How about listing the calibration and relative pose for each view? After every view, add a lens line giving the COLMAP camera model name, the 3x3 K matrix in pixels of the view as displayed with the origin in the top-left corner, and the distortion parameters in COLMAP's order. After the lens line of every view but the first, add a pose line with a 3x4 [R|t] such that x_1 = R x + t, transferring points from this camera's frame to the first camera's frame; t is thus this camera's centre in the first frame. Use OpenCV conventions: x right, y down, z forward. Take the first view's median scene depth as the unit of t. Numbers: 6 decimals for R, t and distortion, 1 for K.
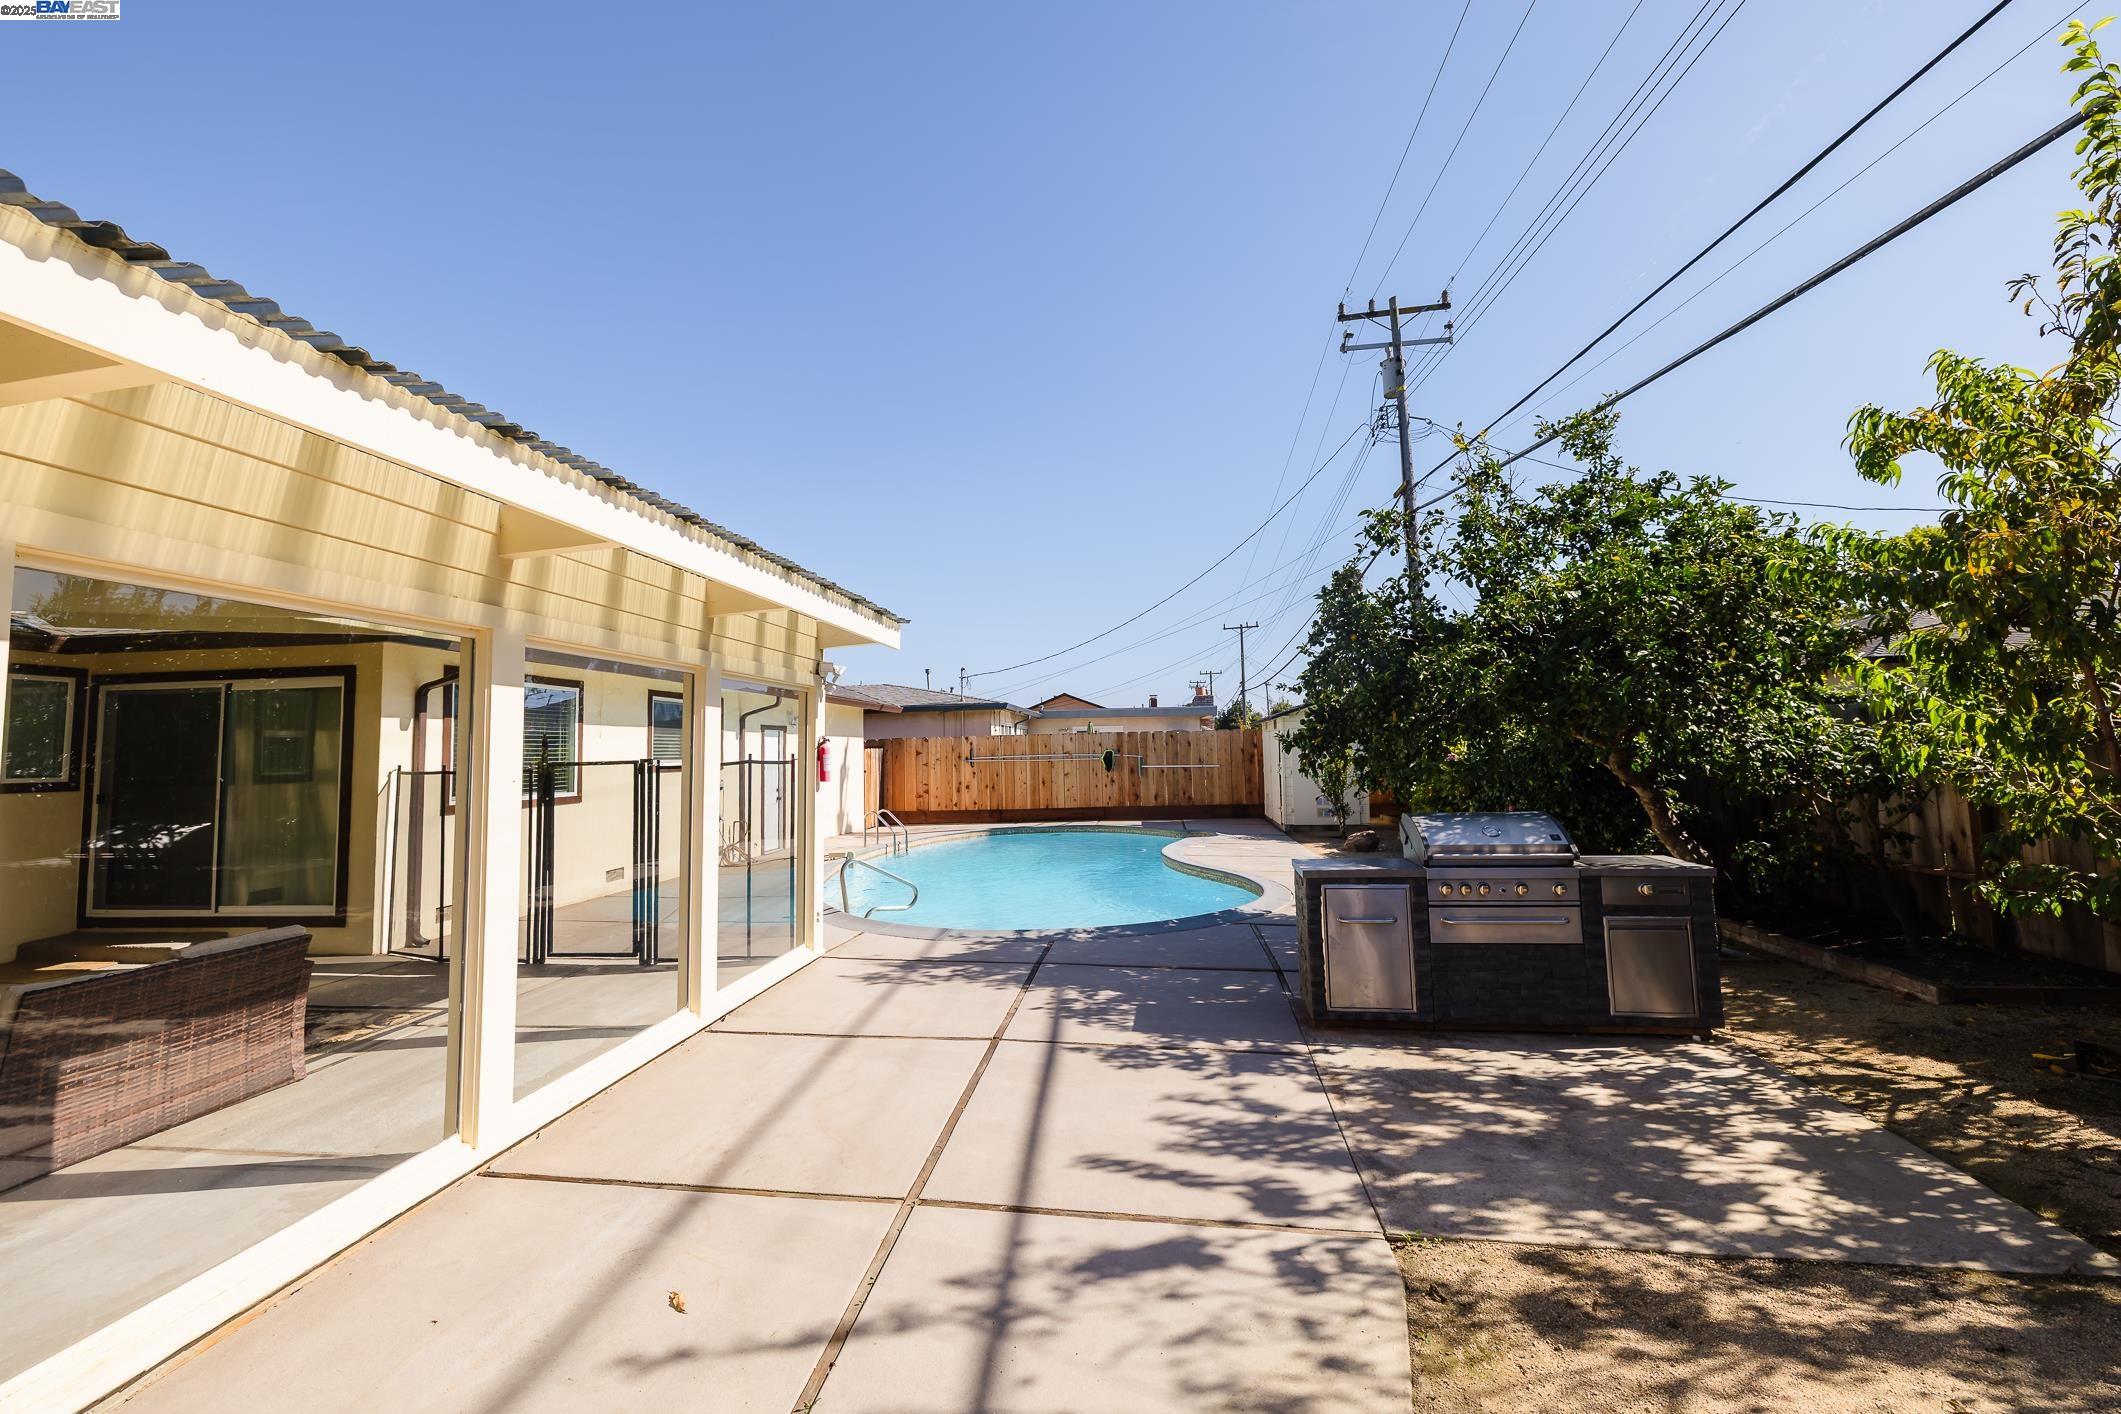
lens RADIAL K [[903.7, 0, 1055.8], [0, 903.7, 695.2], [0, 0, 1]] dist [0.005821, -0.000679]
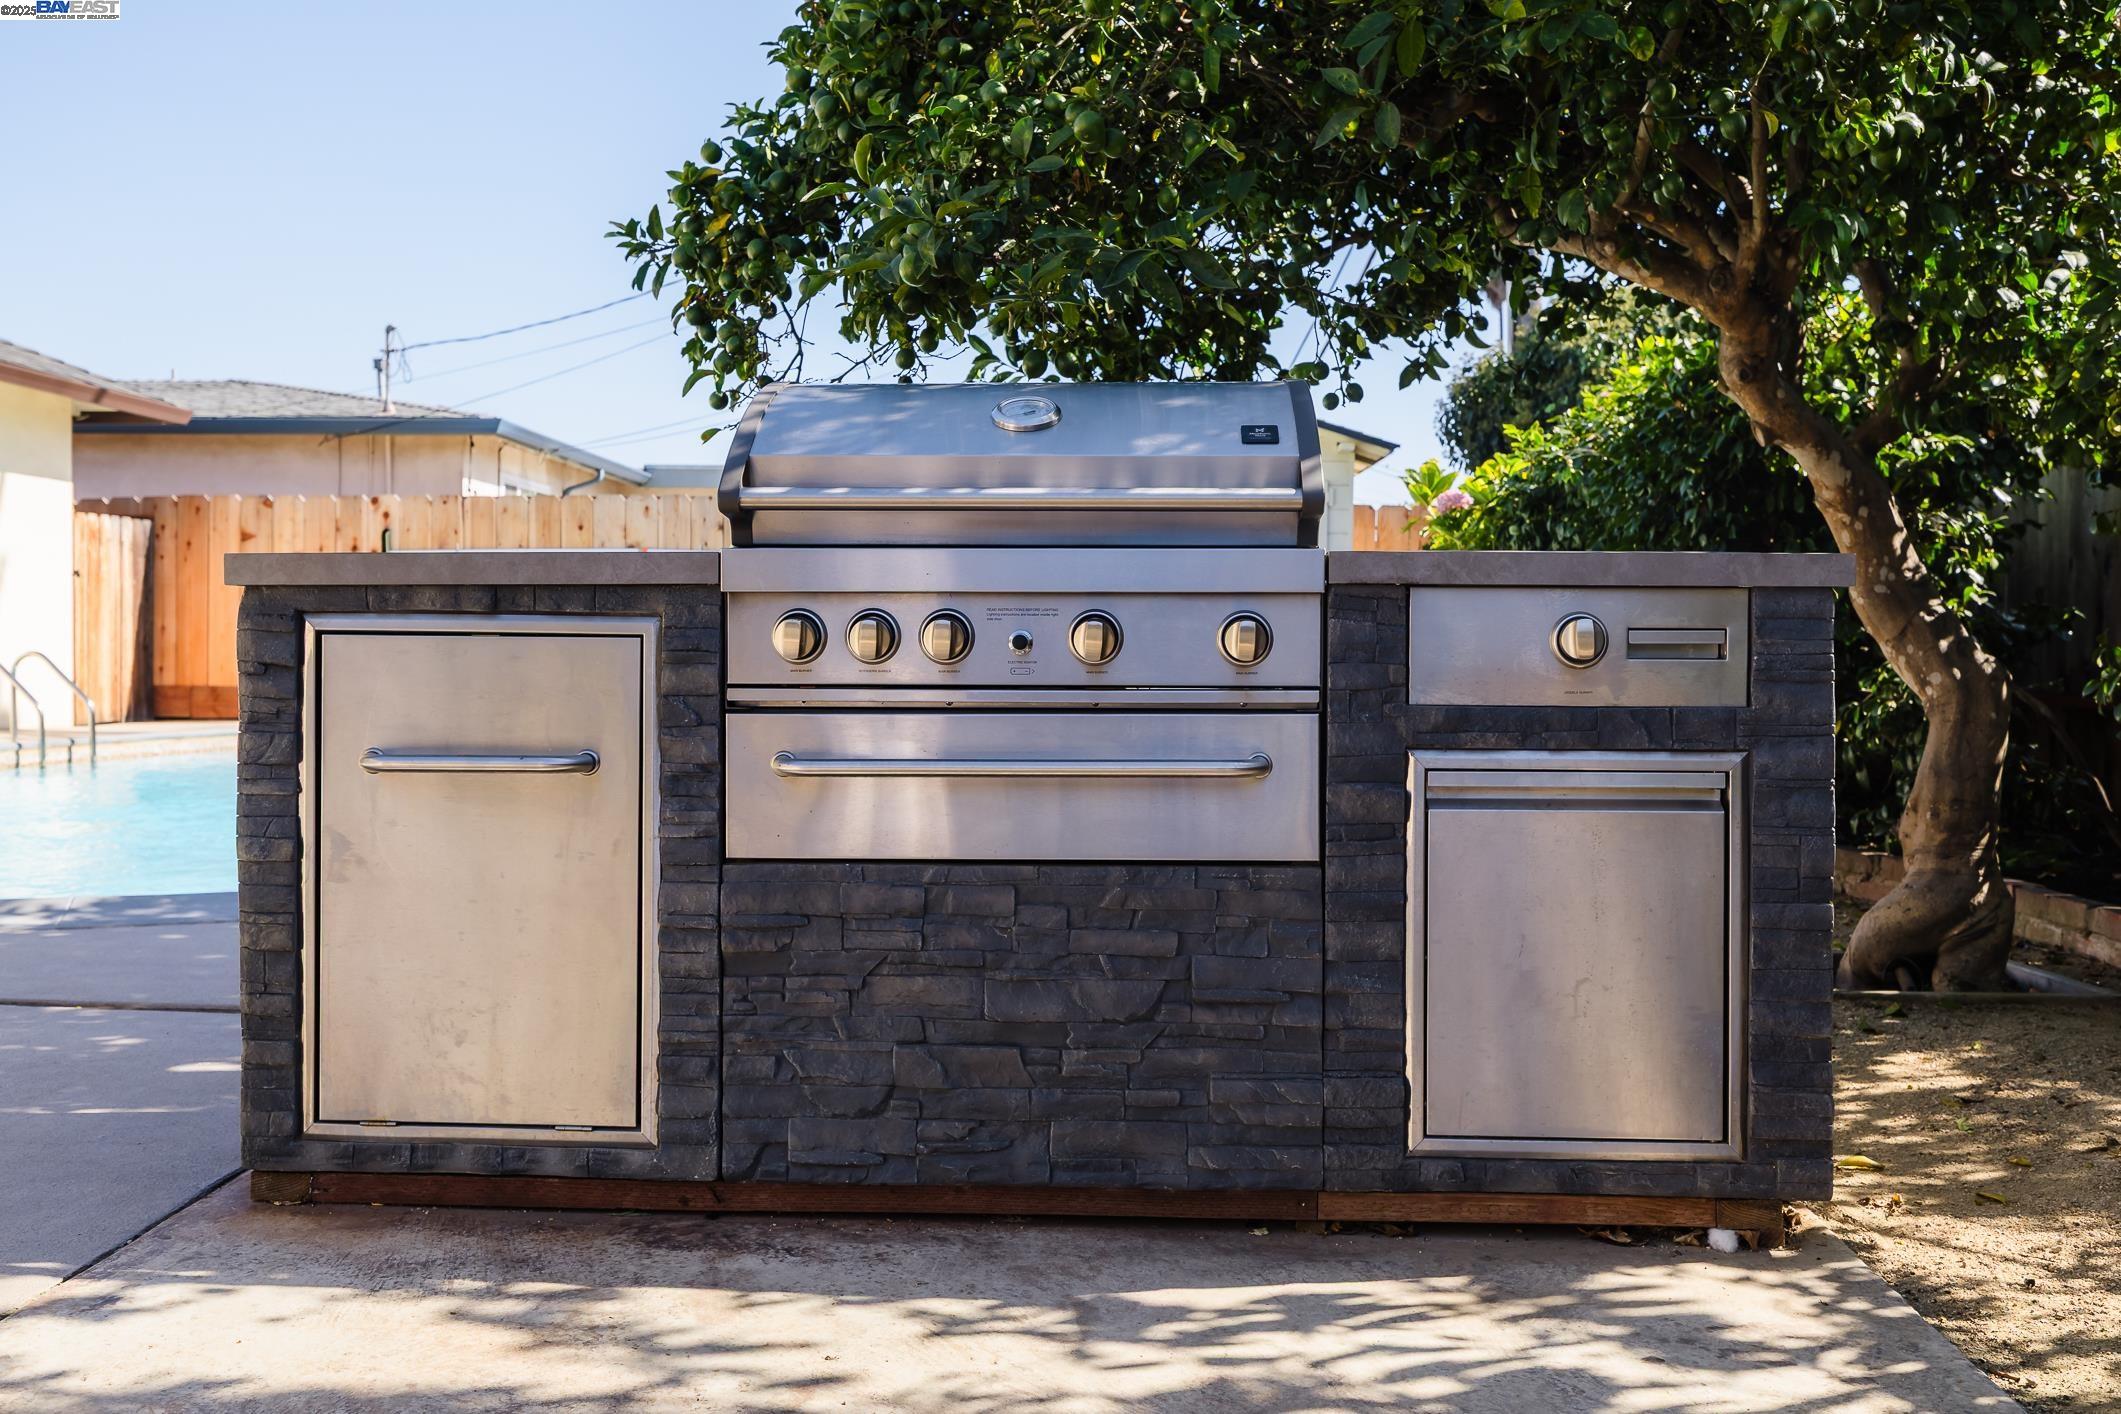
lens RADIAL K [[1991.9, 0, 1058.2], [0, 1991.9, 705.5], [0, 0, 1]] dist [0.017970, 0.000000]
pose [[0.995254, 0.024295, 0.094226, 0.305355], [-0.033083, 0.995129, 0.092860, 0.122789], [-0.091511, -0.095536, 0.991211, 0.320131]]
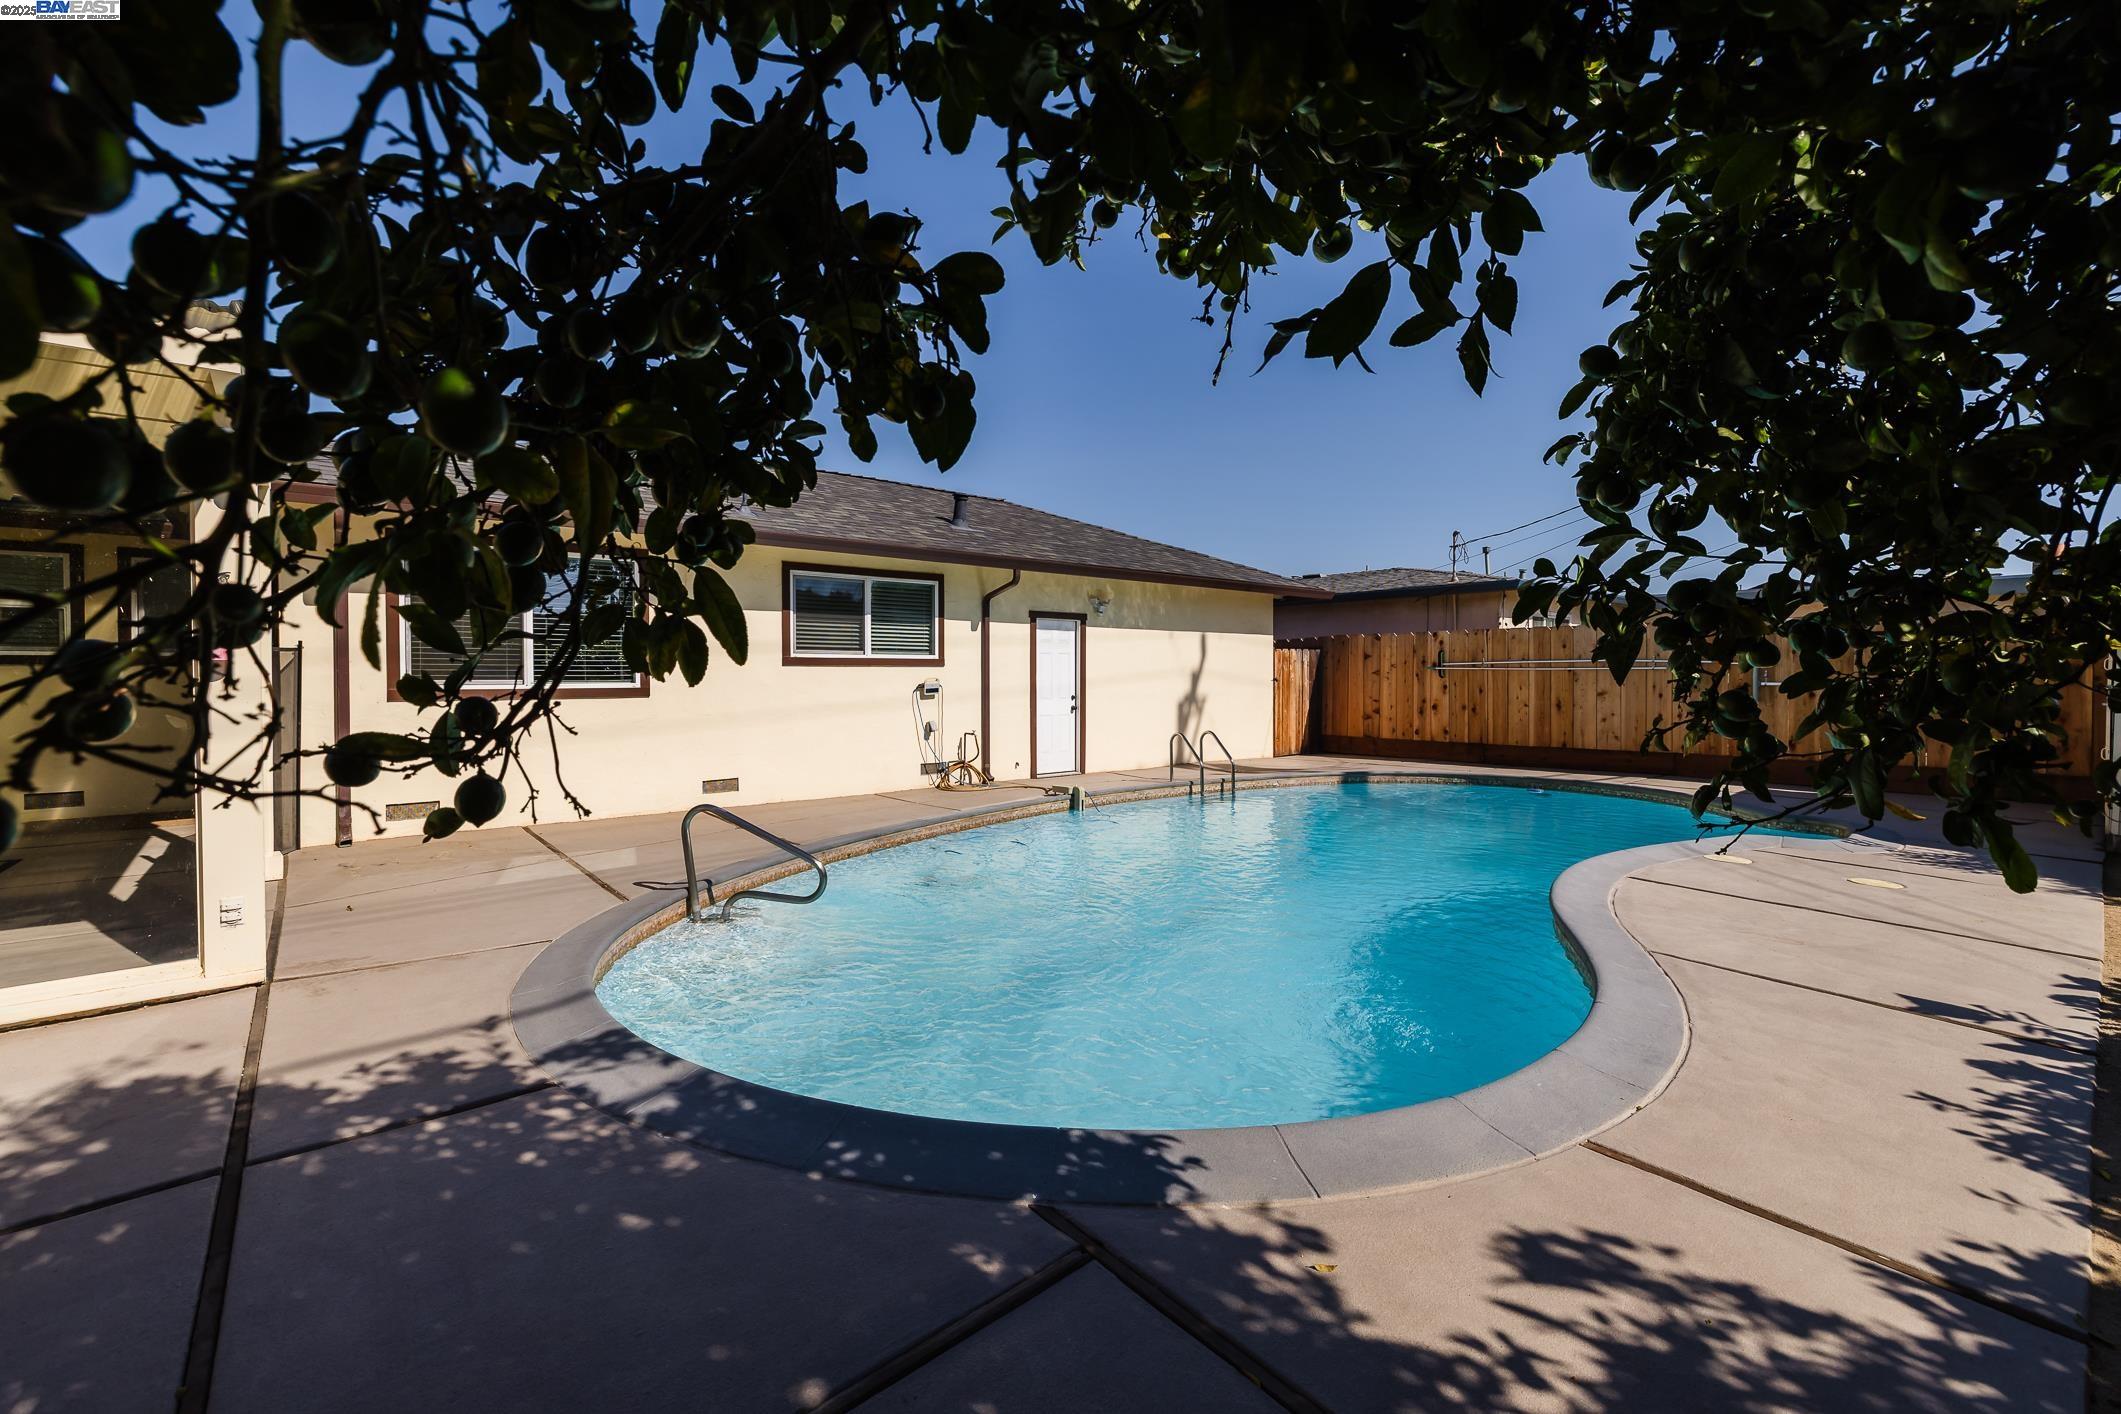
lens RADIAL K [[903.7, 0, 1049.8], [0, 903.7, 689.2], [0, 0, 1]] dist [0.005821, -0.000679]
pose [[0.728706, 0.029510, -0.684191, 0.414541], [0.030218, 0.996713, 0.075173, 0.077518], [0.684160, -0.075454, 0.725418, 0.840300]]
